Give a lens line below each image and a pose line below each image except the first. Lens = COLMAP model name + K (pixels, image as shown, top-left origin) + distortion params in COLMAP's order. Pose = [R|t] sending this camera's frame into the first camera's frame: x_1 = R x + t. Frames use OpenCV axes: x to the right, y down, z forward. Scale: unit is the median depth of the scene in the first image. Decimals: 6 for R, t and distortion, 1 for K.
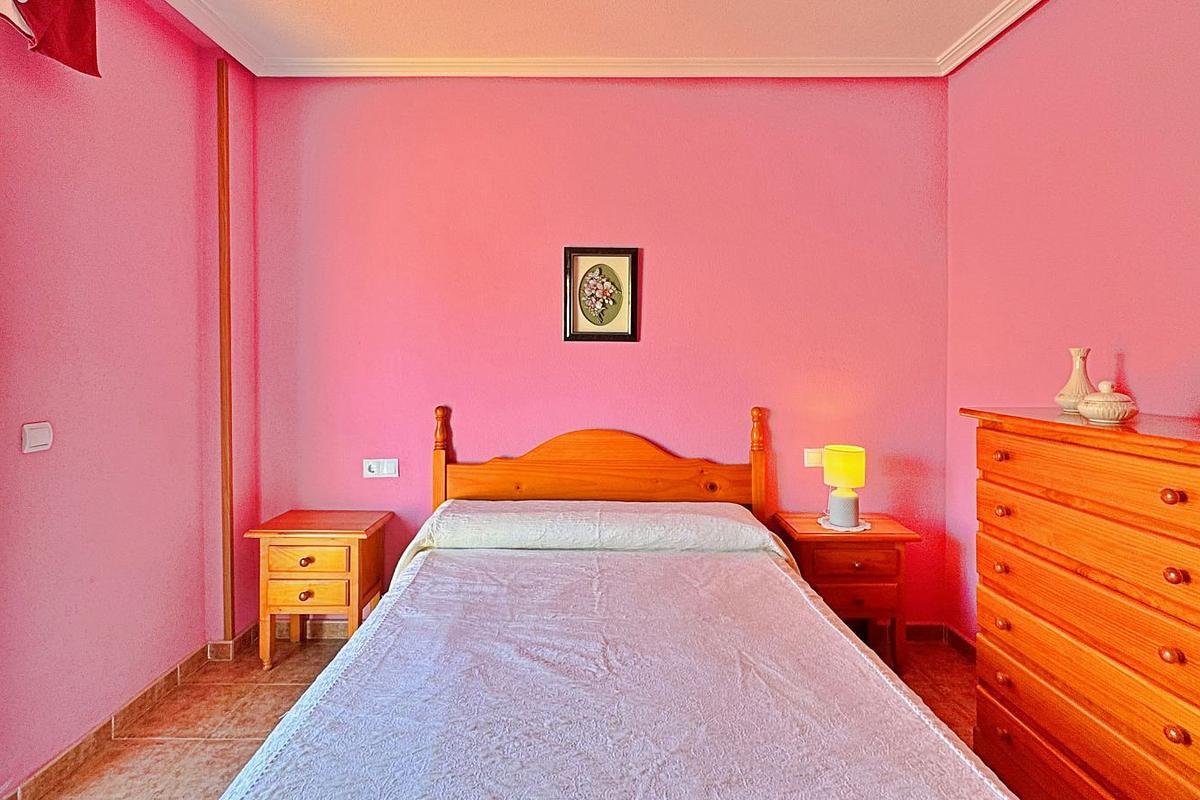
lens RADIAL K [[568.1, 0, 583.3], [0, 568.1, 351.9], [0, 0, 1]] dist [-0.001697, 0.000405]
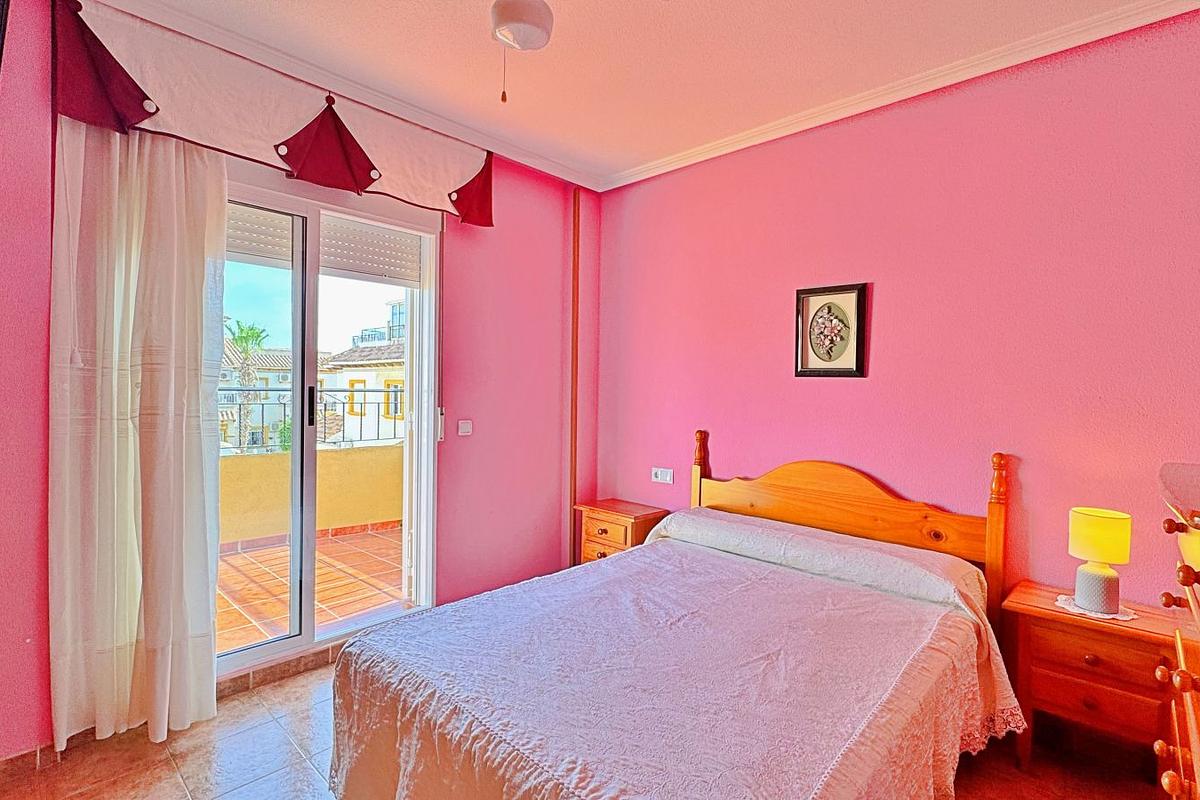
lens RADIAL K [[568.1, 0, 609.0], [0, 568.1, 398.5], [0, 0, 1]] dist [-0.001697, 0.000405]
pose [[0.729985, 0.023495, -0.683059, 0.454006], [-0.015976, 0.999722, 0.017313, 0.008865], [0.683276, -0.001726, 0.730158, -0.030327]]
